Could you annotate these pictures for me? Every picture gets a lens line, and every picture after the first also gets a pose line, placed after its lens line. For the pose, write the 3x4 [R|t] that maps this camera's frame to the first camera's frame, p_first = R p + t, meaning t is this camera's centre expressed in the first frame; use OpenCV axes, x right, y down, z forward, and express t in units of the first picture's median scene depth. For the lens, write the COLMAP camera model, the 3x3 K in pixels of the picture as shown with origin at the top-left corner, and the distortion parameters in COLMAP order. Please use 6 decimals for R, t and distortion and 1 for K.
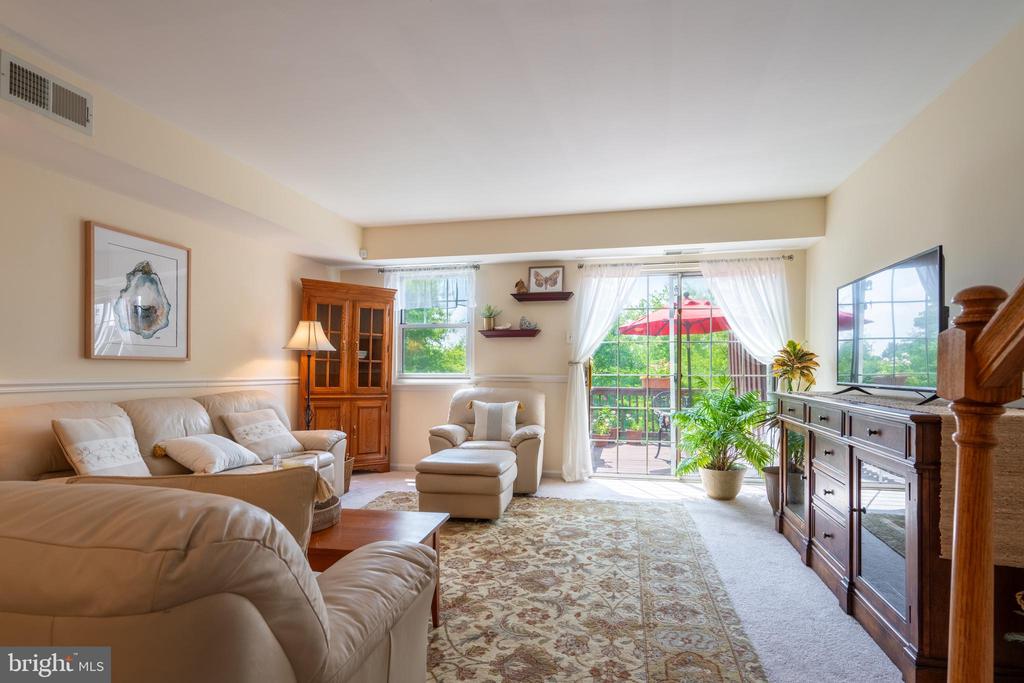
lens RADIAL K [[464.2, 0, 481.4], [0, 464.2, 437.6], [0, 0, 1]] dist [-0.006568, 0.002804]
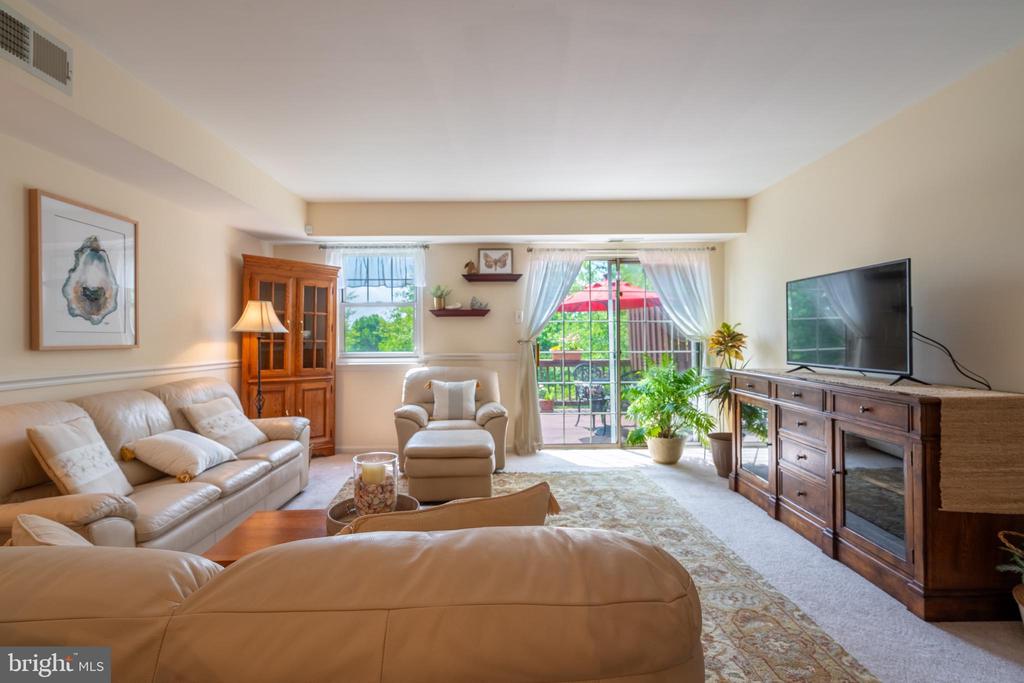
lens RADIAL K [[464.2, 0, 447.2], [0, 464.2, 403.8], [0, 0, 1]] dist [-0.006568, 0.002804]
pose [[0.978443, -0.040041, 0.202596, -0.243149], [0.040749, 0.999169, 0.000676, -0.036623], [-0.202455, 0.007594, 0.979262, 0.015033]]
